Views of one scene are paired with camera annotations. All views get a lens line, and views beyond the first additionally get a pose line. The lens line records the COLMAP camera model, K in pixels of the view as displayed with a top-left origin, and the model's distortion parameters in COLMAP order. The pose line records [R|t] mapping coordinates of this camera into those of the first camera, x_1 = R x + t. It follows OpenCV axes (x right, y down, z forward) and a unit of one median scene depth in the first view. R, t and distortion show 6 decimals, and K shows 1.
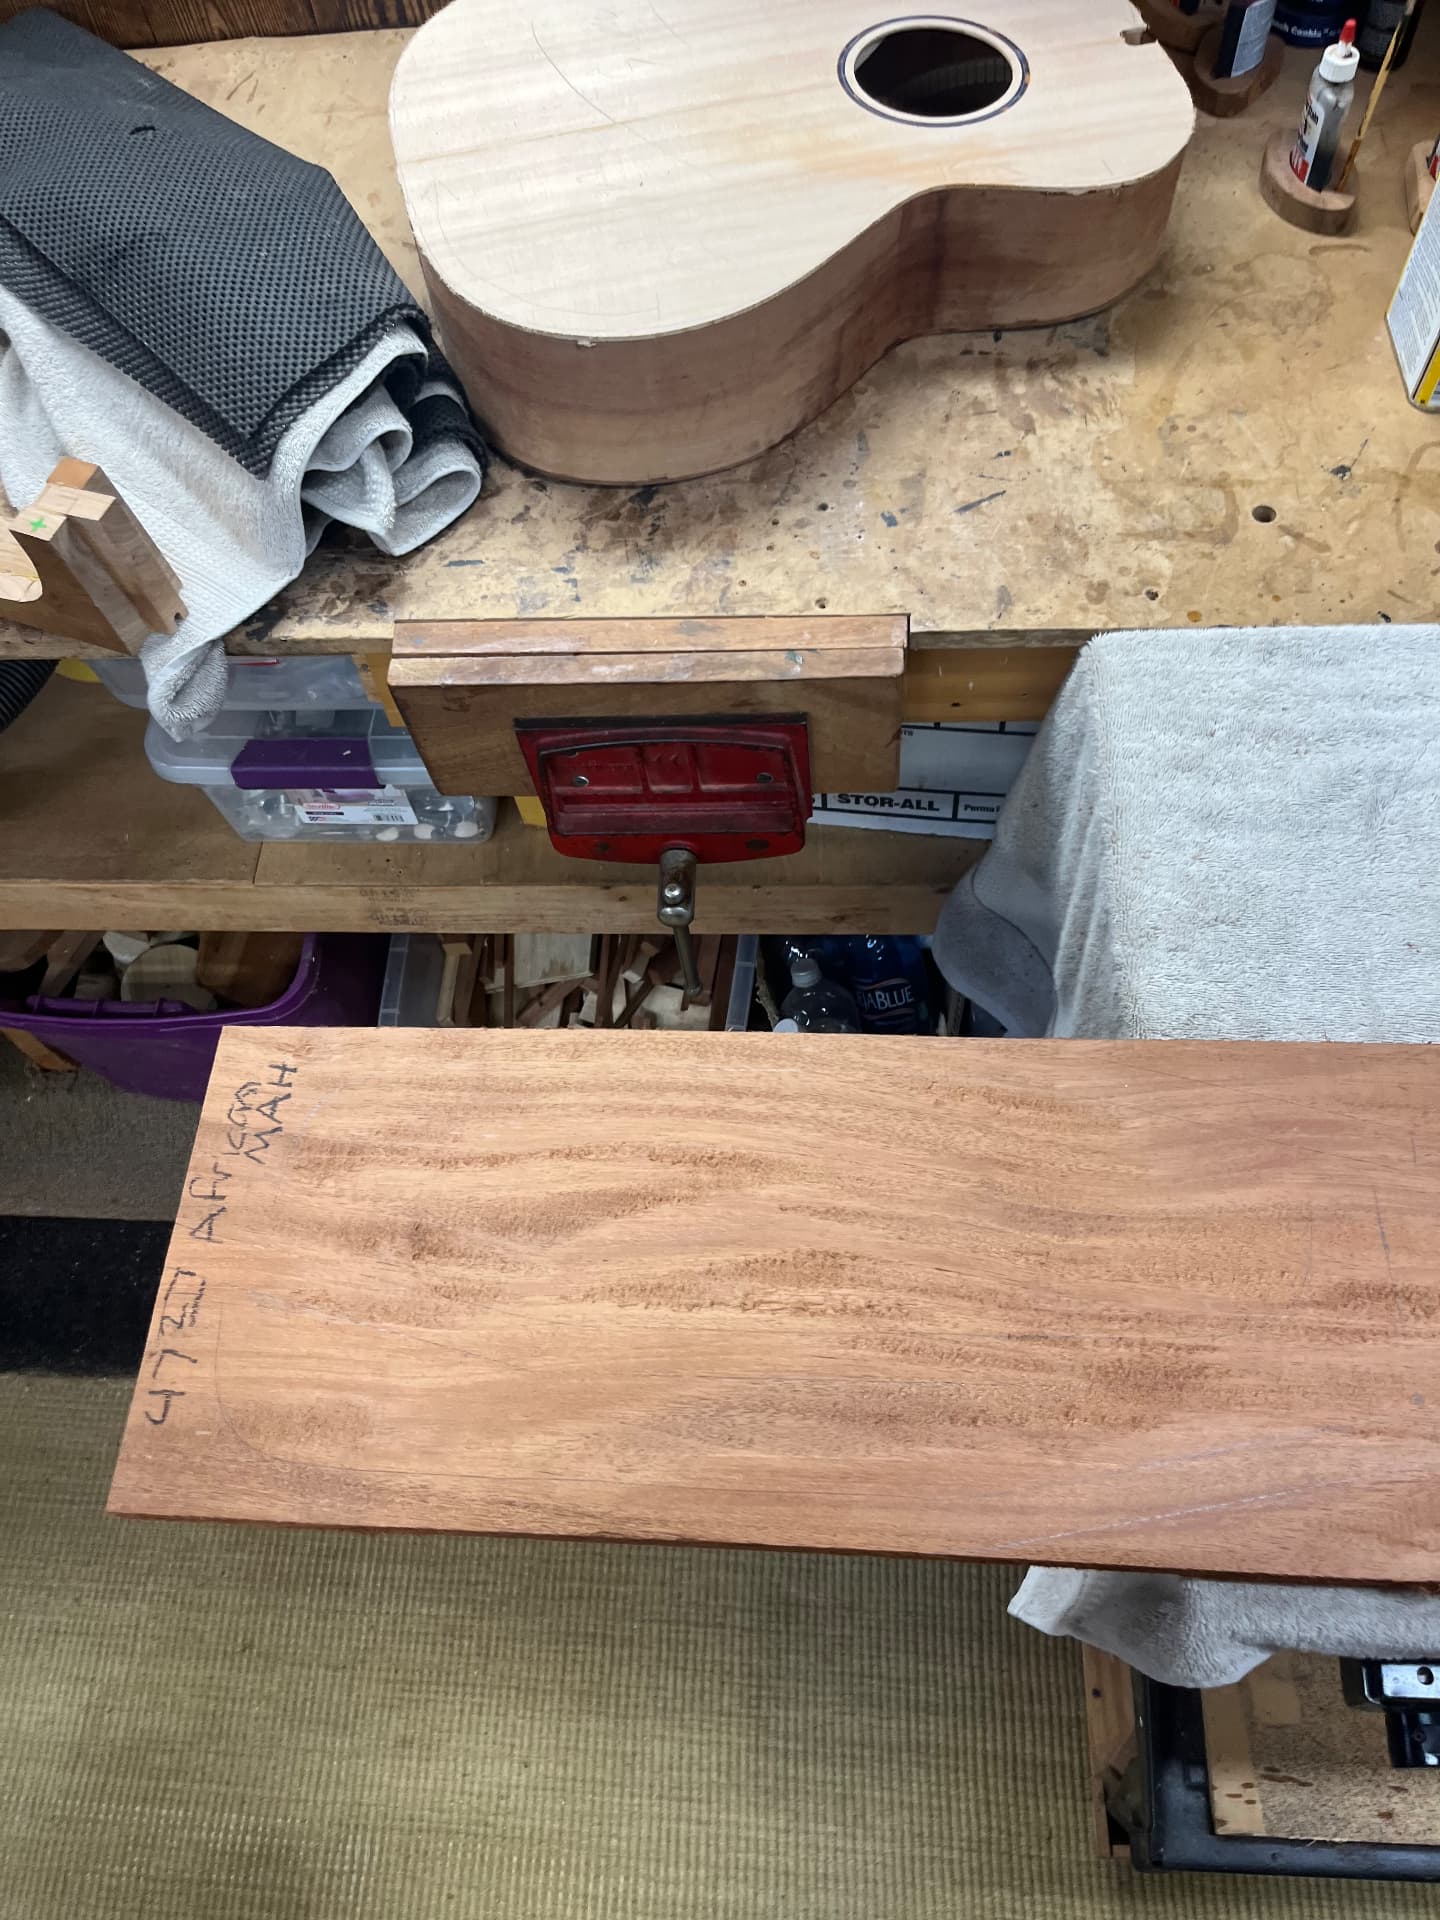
lens RADIAL K [[1480.1, 0, 710.5], [0, 1480.1, 977.3], [0, 0, 1]] dist [0.057844, -0.094453]
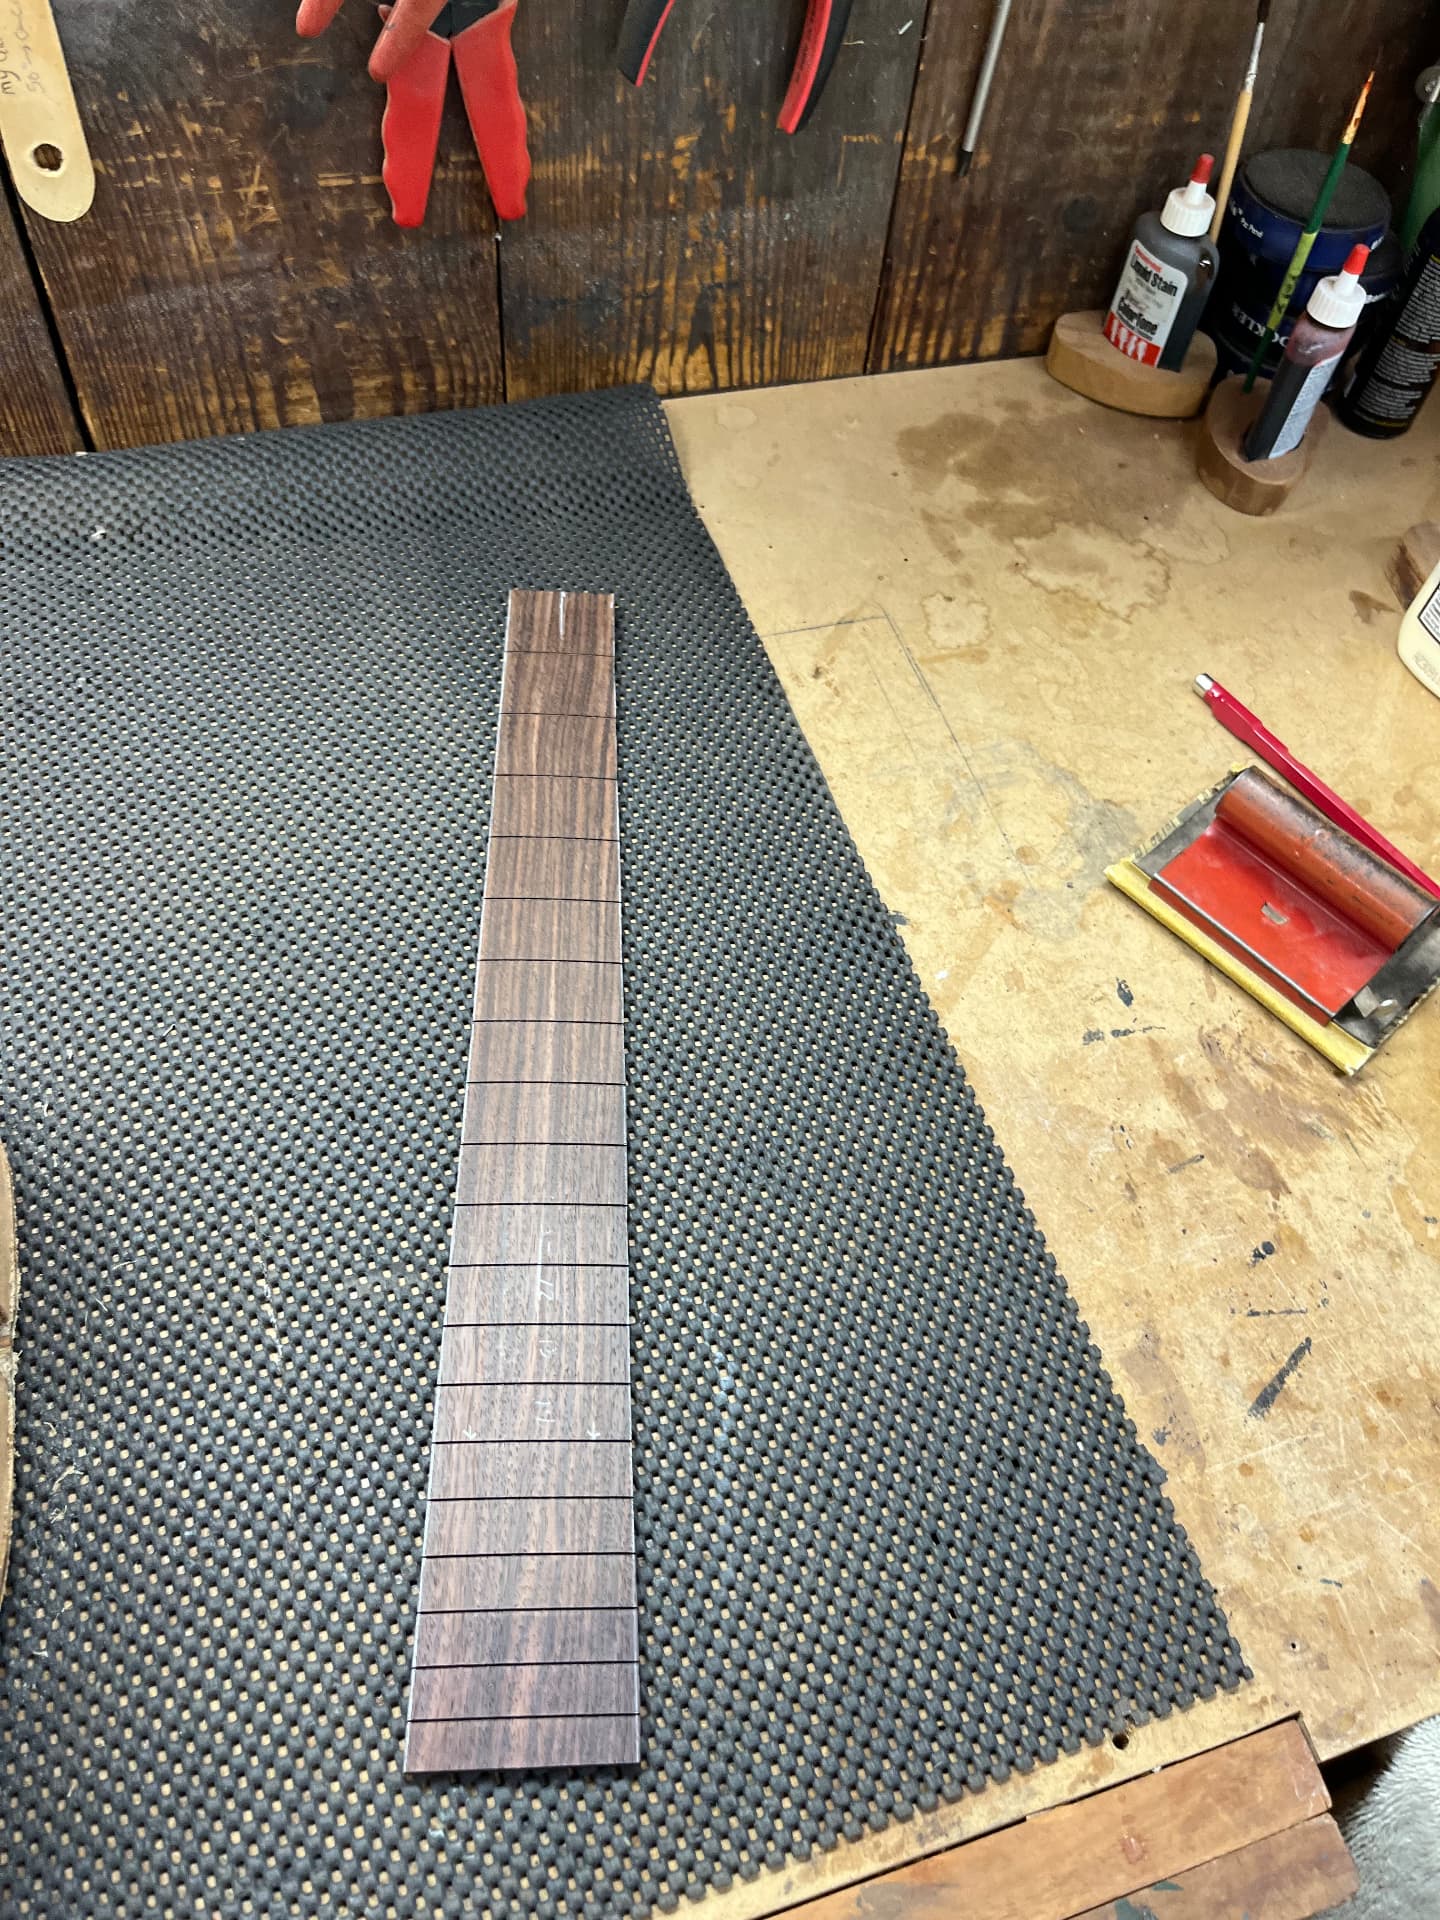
lens RADIAL K [[1480.1, 0, 706.3], [0, 1480.1, 954.8], [0, 0, 1]] dist [0.057844, -0.094453]
pose [[0.928249, -0.193799, 0.317483, -0.140115], [0.228582, 0.970564, -0.075868, -0.465519], [-0.293434, 0.142995, 0.945224, 0.544089]]
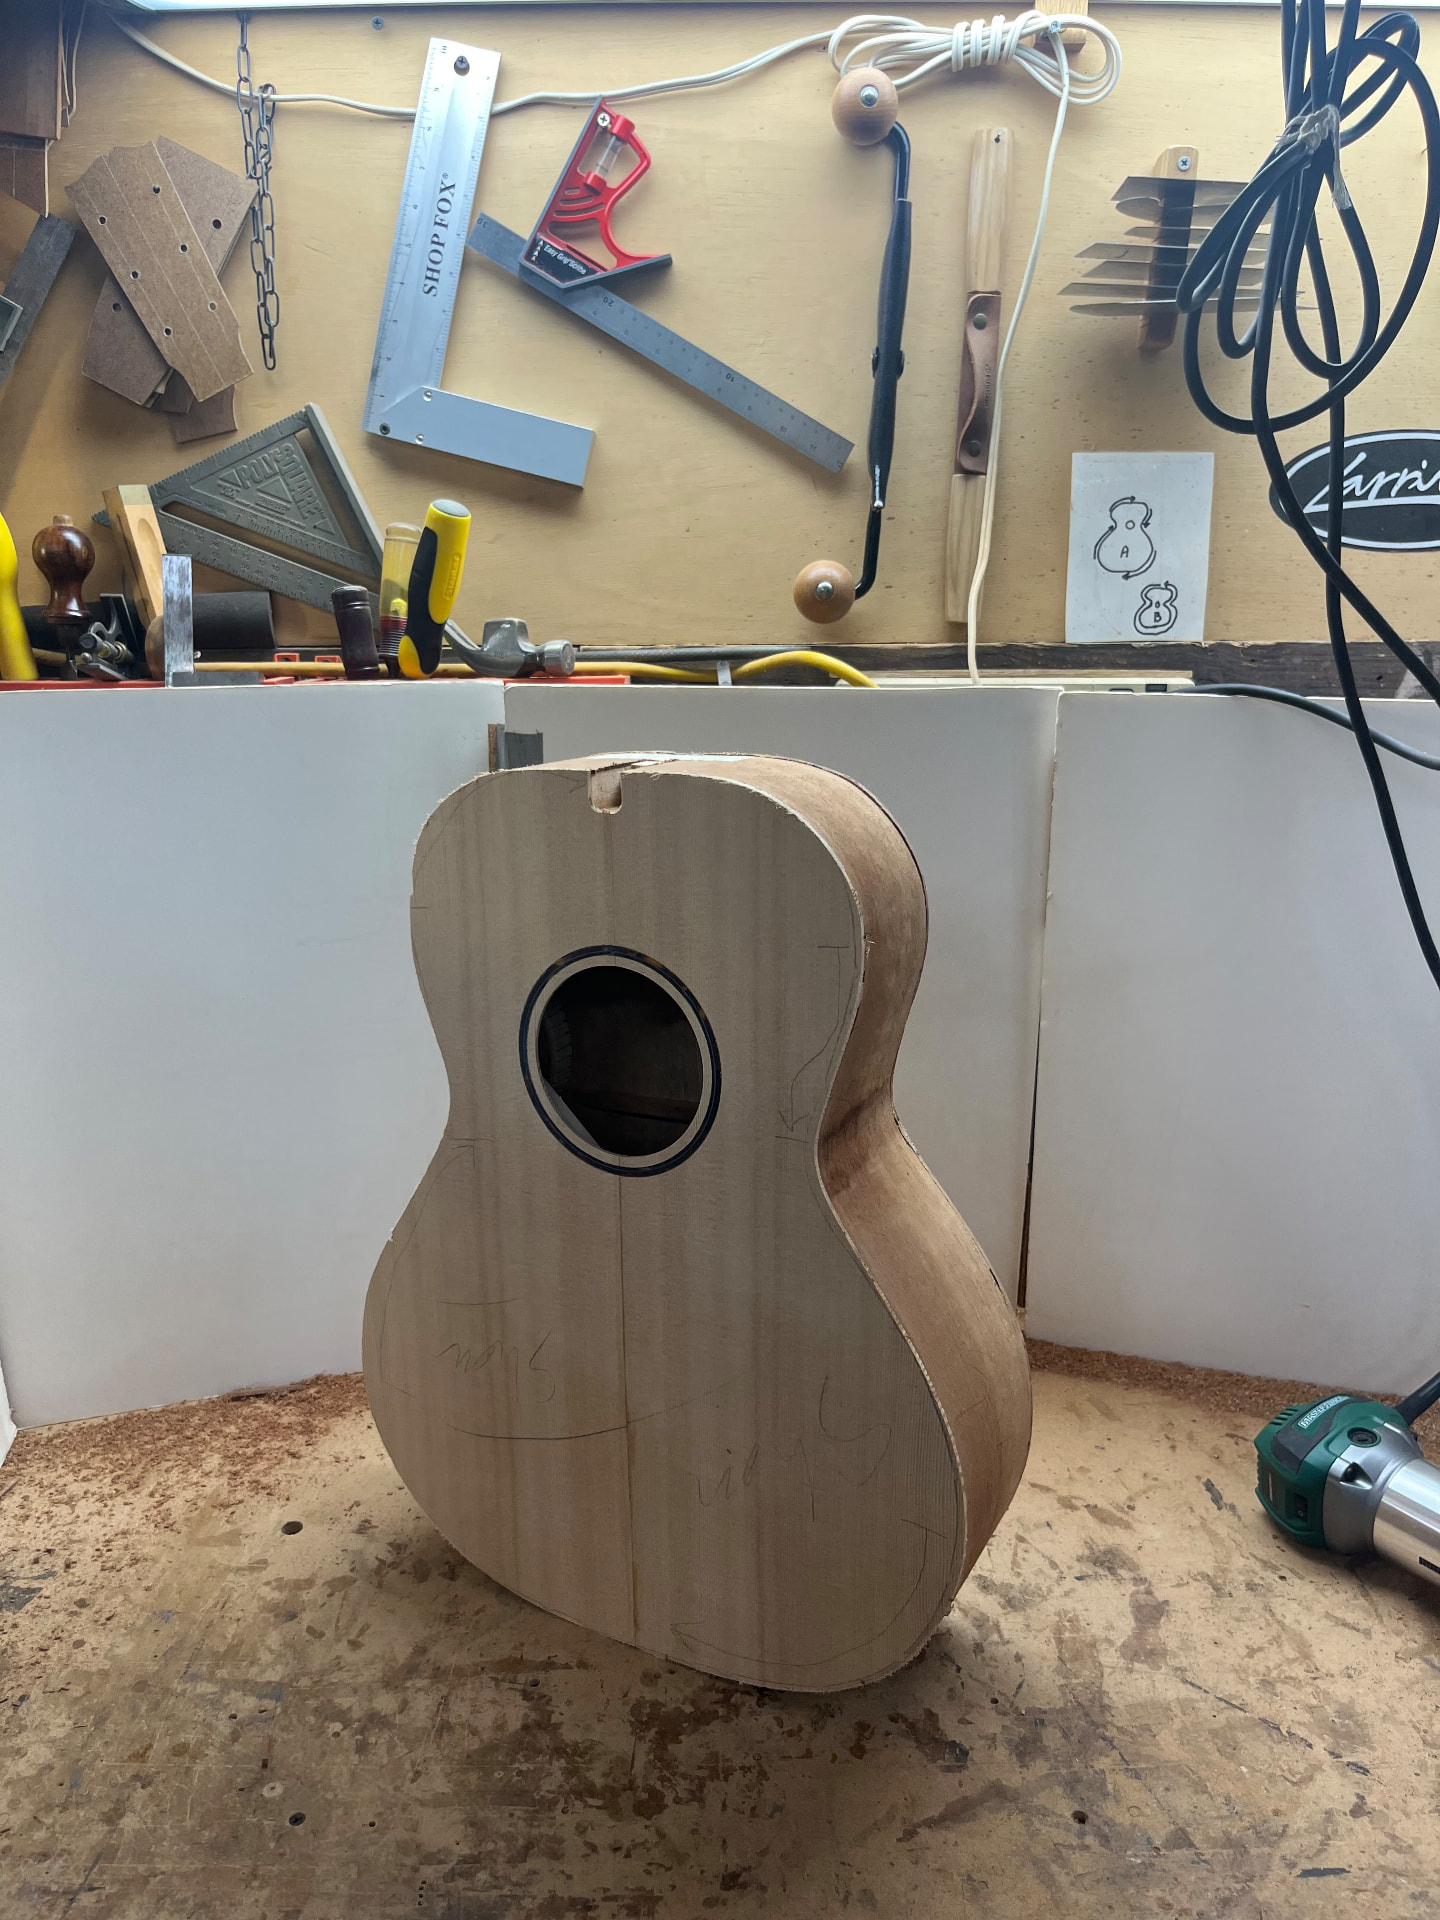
lens RADIAL K [[1480.1, 0, 734.1], [0, 1480.1, 968.2], [0, 0, 1]] dist [0.057844, -0.094453]
pose [[0.995907, 0.065277, 0.062509, -0.538766], [0.001195, 0.682054, -0.731300, -0.041450], [-0.090372, 0.728382, 0.679185, 0.184283]]
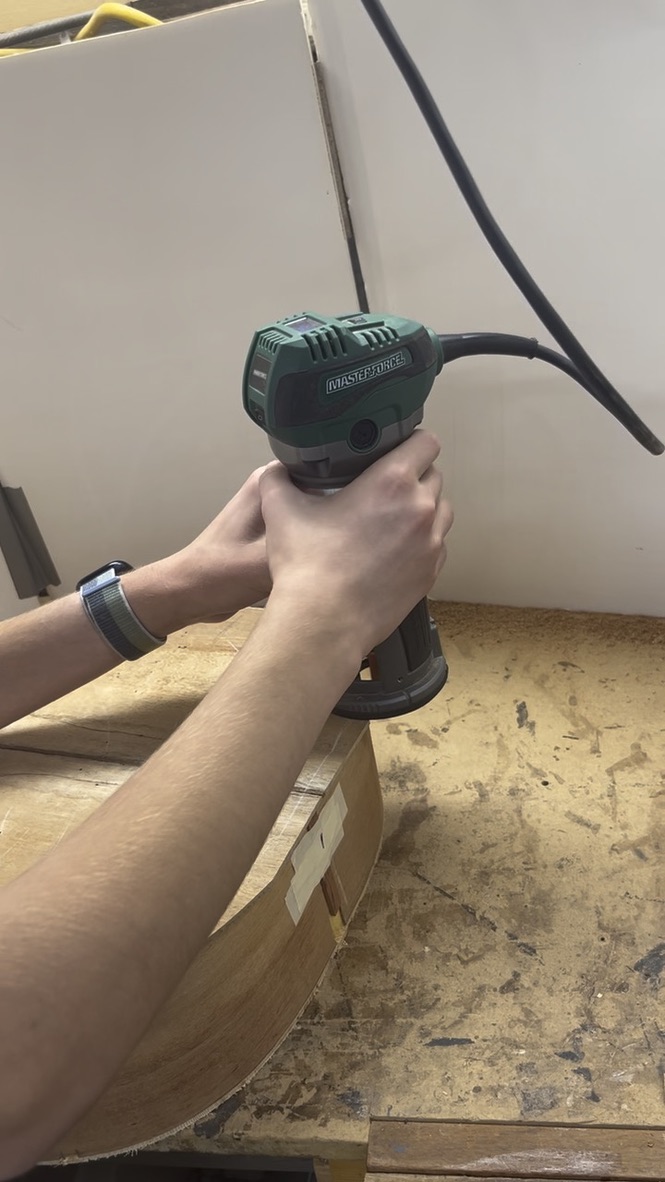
lens RADIAL K [[1052.4, 0, 333.9], [0, 1052.4, 588.8], [0, 0, 1]] dist [0.013070, -0.000344]
pose [[0.988492, -0.034965, -0.147176, -0.132789], [-0.052282, 0.833999, -0.549284, -0.158536], [0.141950, 0.550658, 0.822573, 0.344450]]
